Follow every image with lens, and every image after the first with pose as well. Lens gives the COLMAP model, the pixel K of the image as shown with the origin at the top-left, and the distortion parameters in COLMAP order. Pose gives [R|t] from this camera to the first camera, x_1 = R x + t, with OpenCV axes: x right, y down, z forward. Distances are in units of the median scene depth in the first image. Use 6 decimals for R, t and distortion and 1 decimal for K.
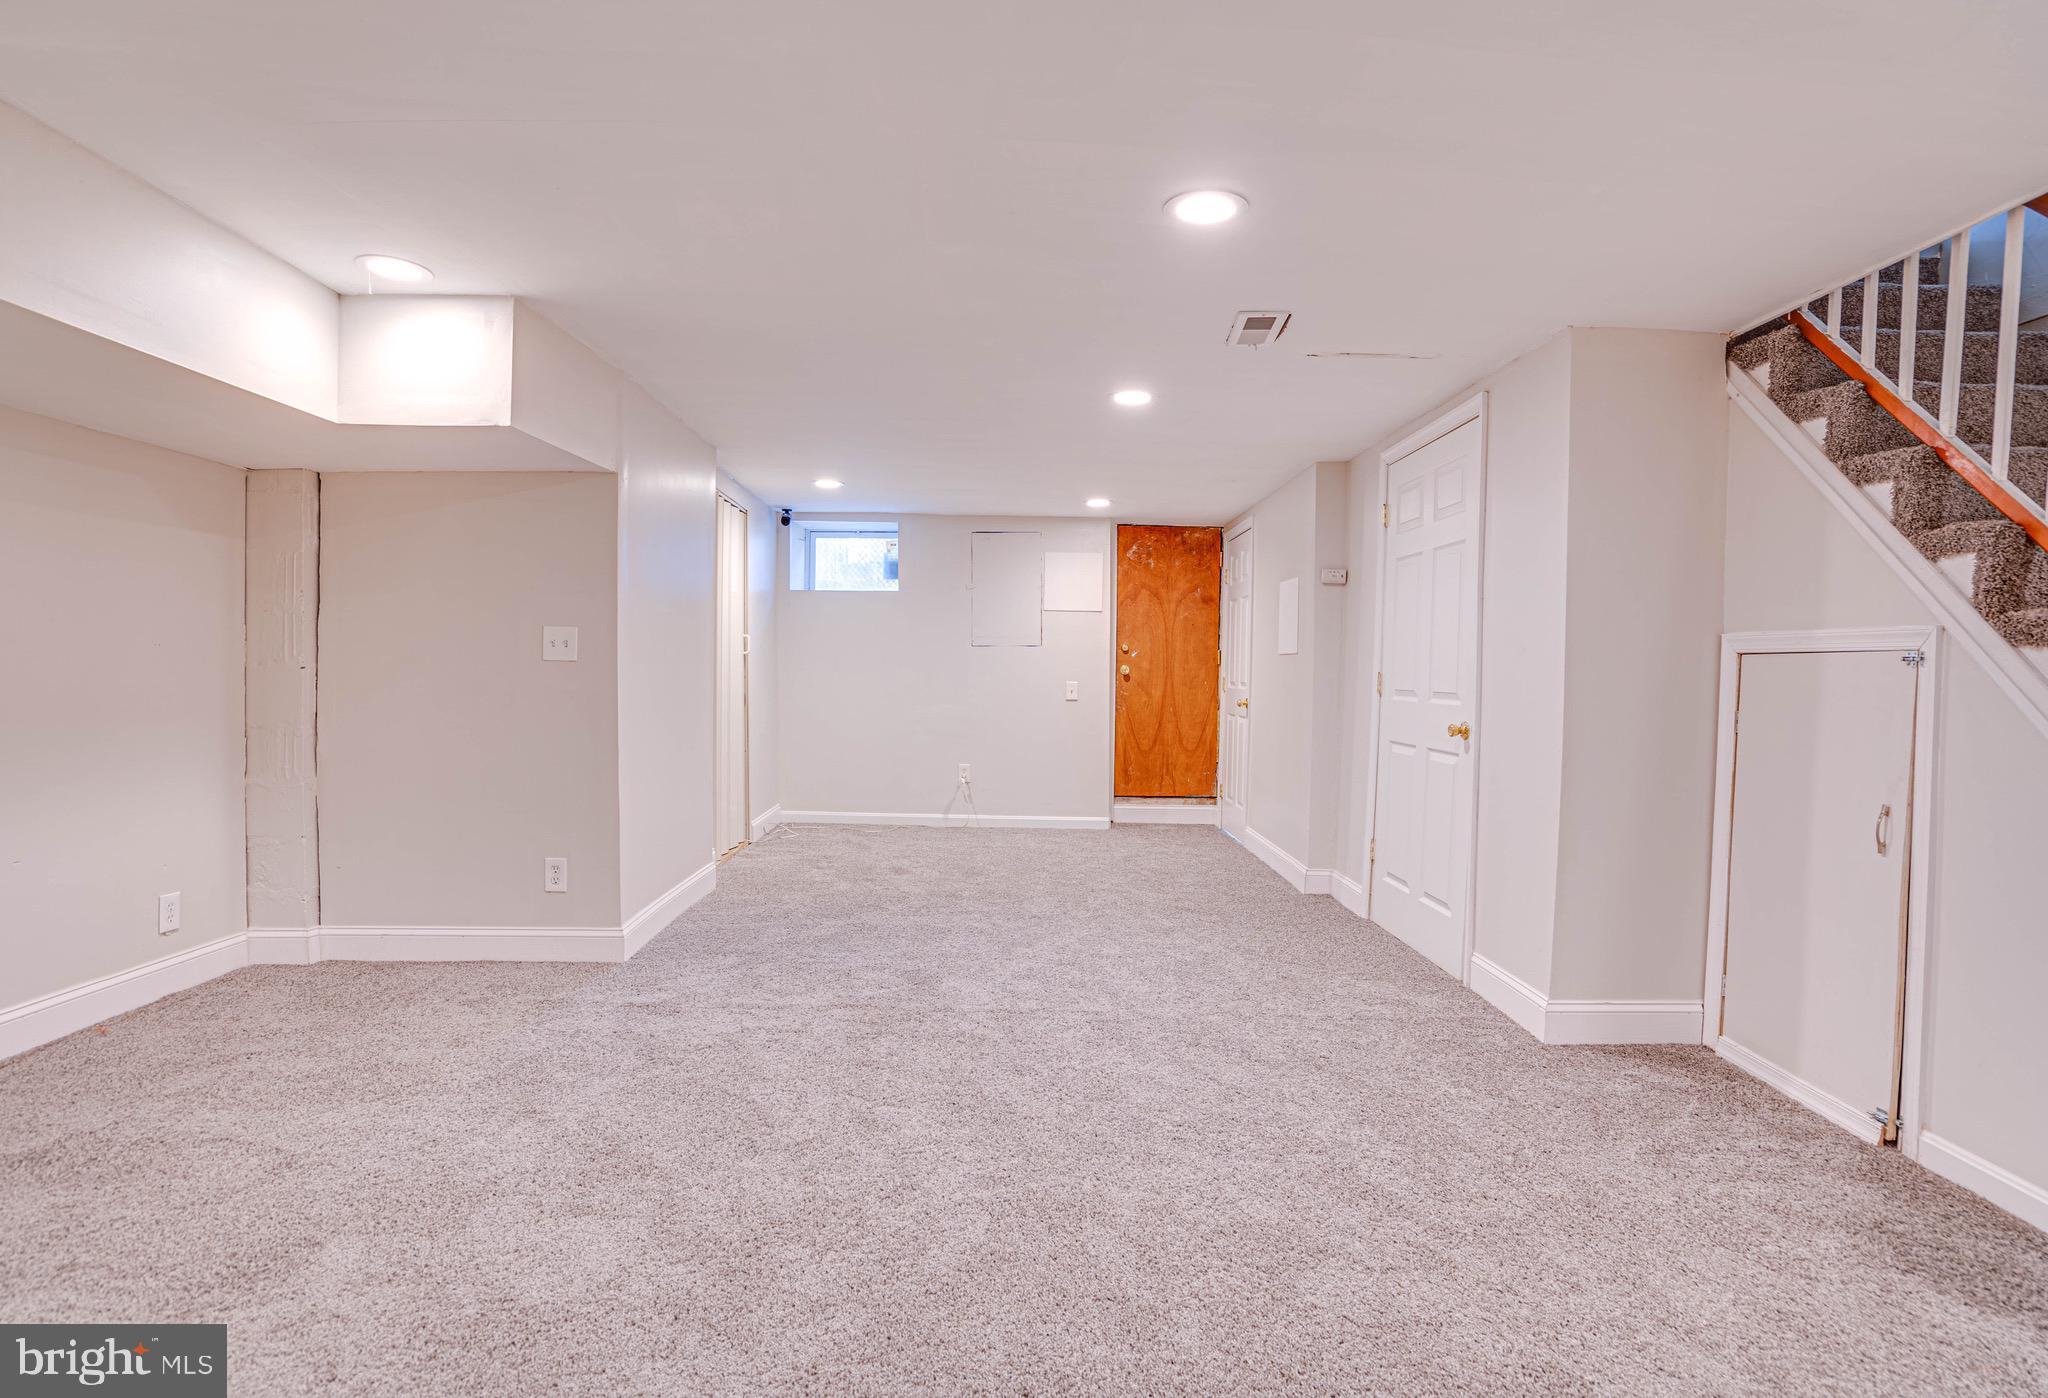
lens RADIAL K [[1033.4, 0, 1013.1], [0, 1033.4, 702.8], [0, 0, 1]] dist [-0.074857, 0.033573]
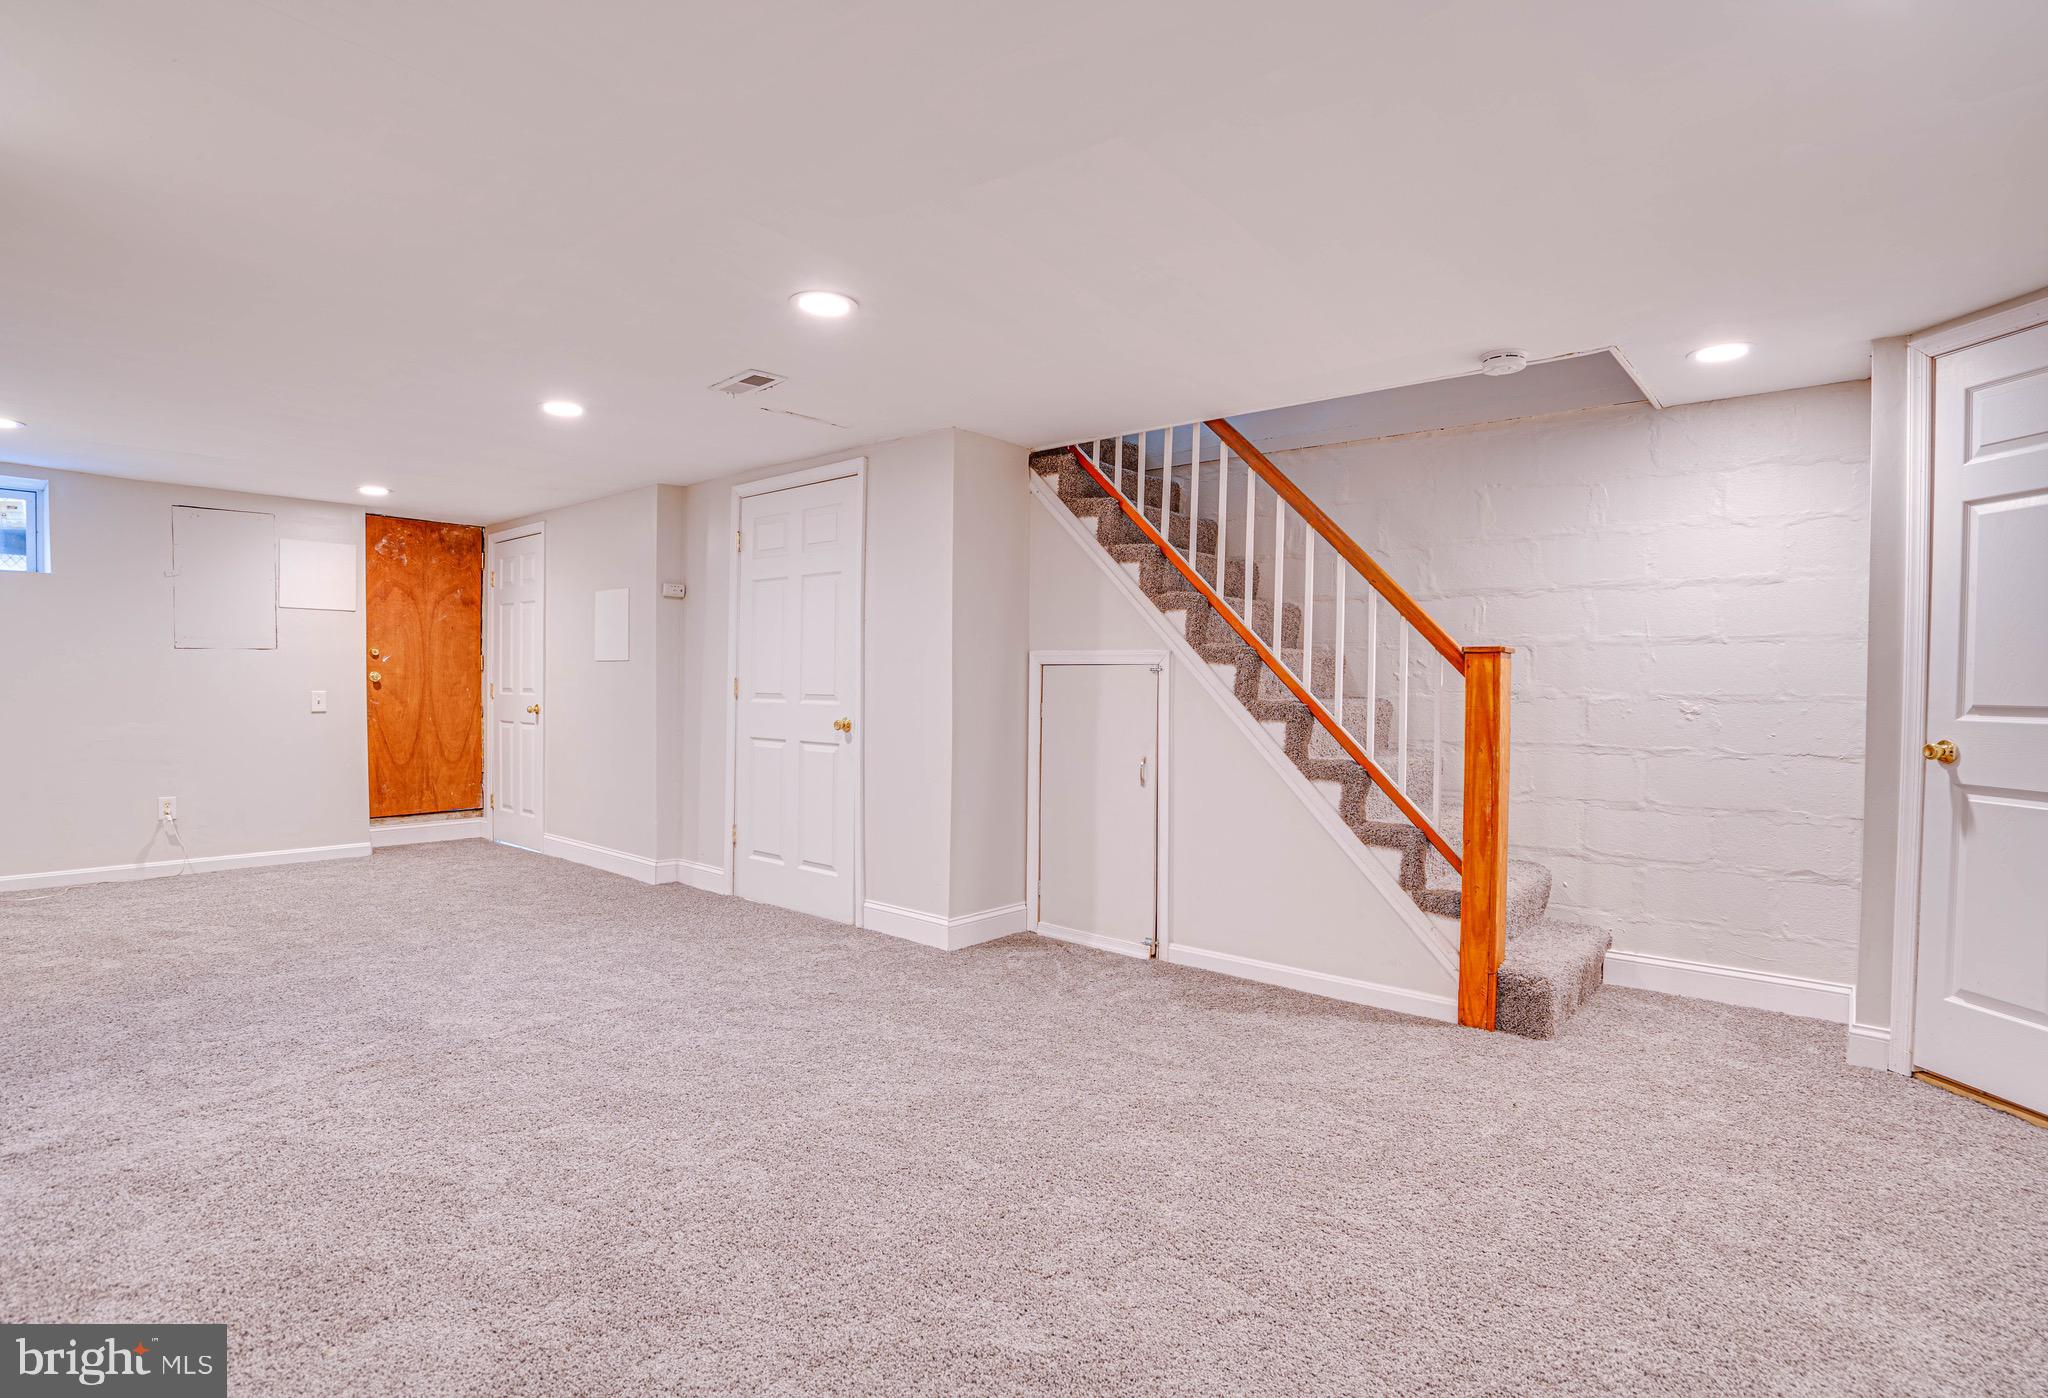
lens RADIAL K [[1033.4, 0, 1013.1], [0, 1033.4, 702.8], [0, 0, 1]] dist [-0.074857, 0.033573]
pose [[0.658066, -0.025056, 0.752543, -0.372570], [0.026041, 0.999606, 0.010510, -0.007714], [-0.752509, 0.012681, 0.658459, 0.014003]]
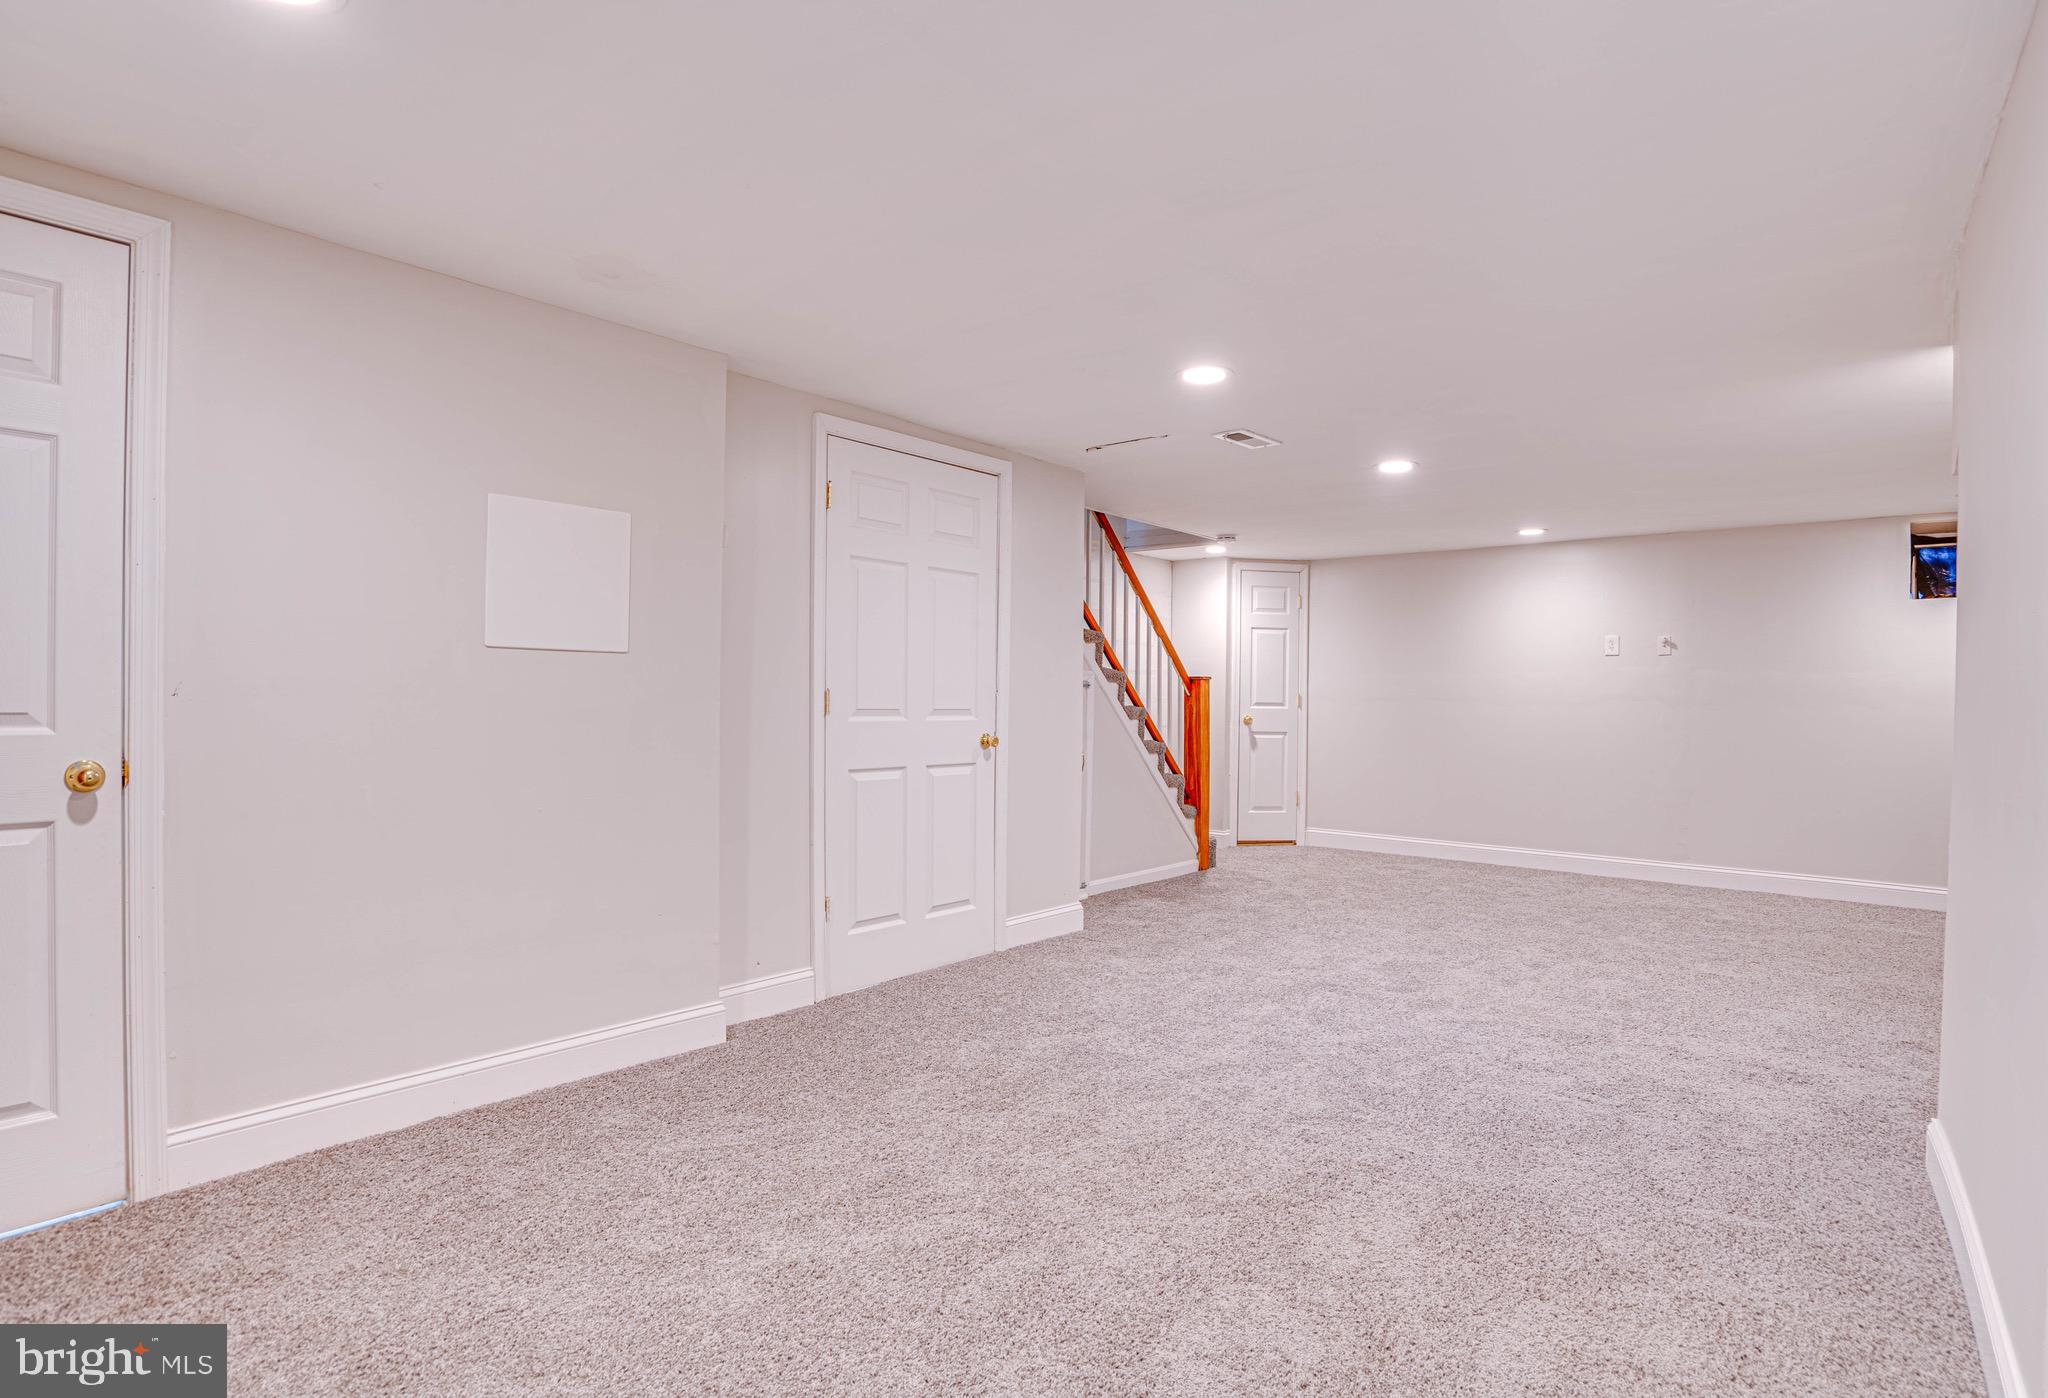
lens RADIAL K [[1033.4, 0, 1013.1], [0, 1033.4, 702.8], [0, 0, 1]] dist [-0.074857, 0.033573]
pose [[-0.756342, -0.025143, 0.653693, -0.348429], [0.001467, 0.999193, 0.040130, -0.063508], [-0.654175, 0.031311, -0.755695, 1.868828]]
